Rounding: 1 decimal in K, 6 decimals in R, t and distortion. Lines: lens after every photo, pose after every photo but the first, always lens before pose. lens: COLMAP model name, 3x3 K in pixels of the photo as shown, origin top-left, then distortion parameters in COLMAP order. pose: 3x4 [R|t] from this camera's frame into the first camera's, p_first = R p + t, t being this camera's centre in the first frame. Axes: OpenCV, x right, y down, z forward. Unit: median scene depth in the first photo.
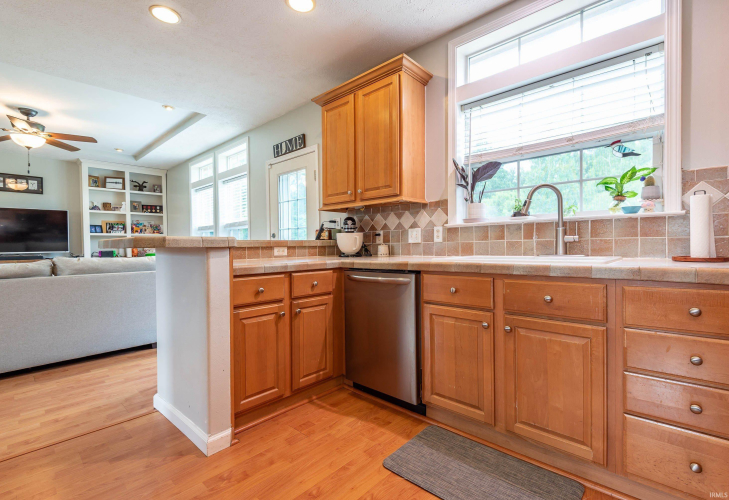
lens RADIAL K [[338.8, 0, 373.7], [0, 338.8, 250.1], [0, 0, 1]] dist [0.031107, -0.019893]
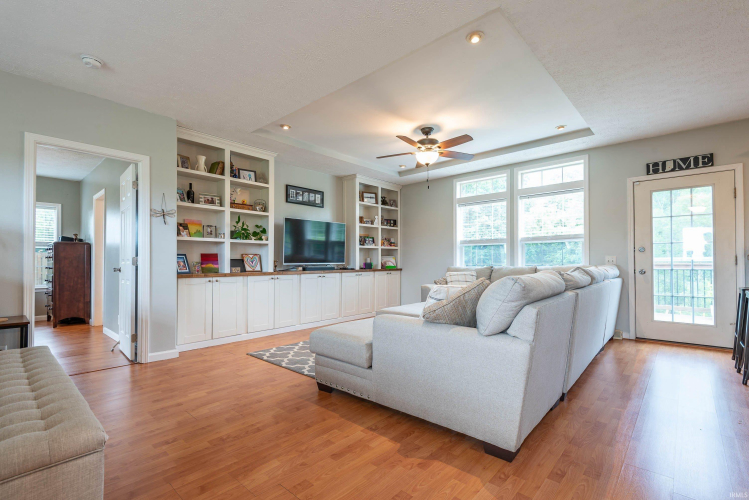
lens RADIAL K [[338.2, 0, 376.6], [0, 338.2, 256.3], [0, 0, 1]] dist [0.022413, -0.013406]
pose [[0.999933, 0.008390, 0.007925, -2.300496], [-0.008176, 0.999611, -0.026666, 0.030808], [-0.008145, 0.026599, 0.999613, -0.085246]]
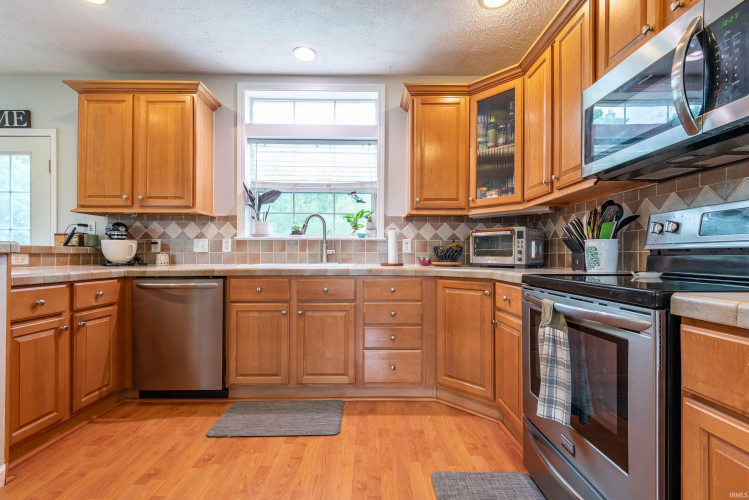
lens RADIAL K [[348.3, 0, 376.2], [0, 348.3, 257.2], [0, 0, 1]] dist [0.025433, -0.013895]
pose [[0.732619, 0.011956, 0.680534, -0.303824], [-0.003715, 0.999901, -0.013568, 0.008985], [-0.680629, 0.007412, 0.732590, -0.251053]]
